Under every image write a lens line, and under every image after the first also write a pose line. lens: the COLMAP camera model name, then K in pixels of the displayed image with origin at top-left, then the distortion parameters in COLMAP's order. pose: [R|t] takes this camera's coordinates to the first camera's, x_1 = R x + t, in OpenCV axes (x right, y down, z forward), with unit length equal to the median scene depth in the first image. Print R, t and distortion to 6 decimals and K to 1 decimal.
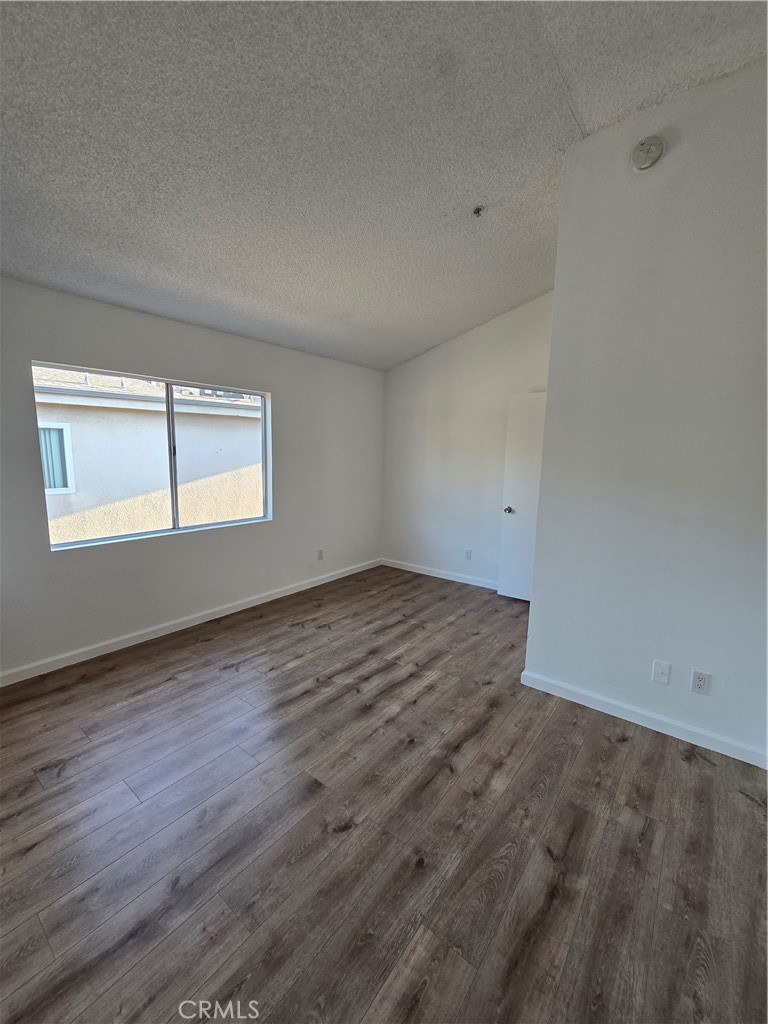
lens RADIAL K [[413.0, 0, 385.0], [0, 413.0, 515.6], [0, 0, 1]] dist [-0.006775, 0.001487]
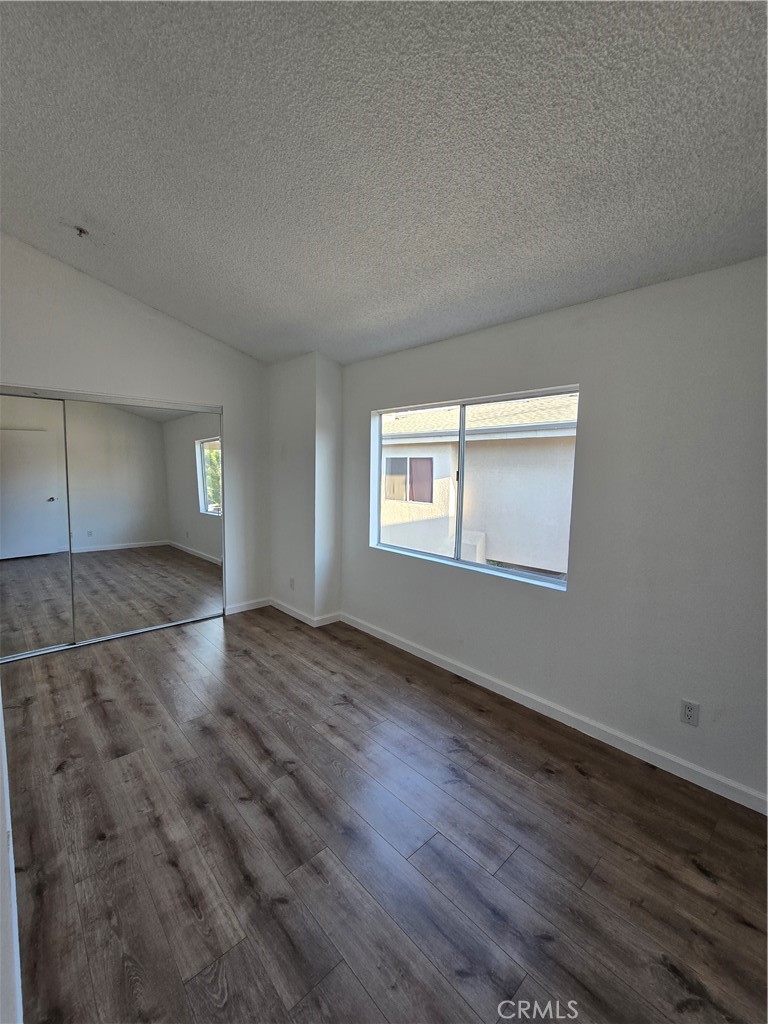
lens RADIAL K [[413.0, 0, 383.5], [0, 413.0, 501.6], [0, 0, 1]] dist [-0.006775, 0.001487]
pose [[-0.149854, 0.060682, -0.986844, 0.569024], [-0.178327, 0.980087, 0.087345, -0.200582], [0.972493, 0.189070, -0.136048, 1.185450]]
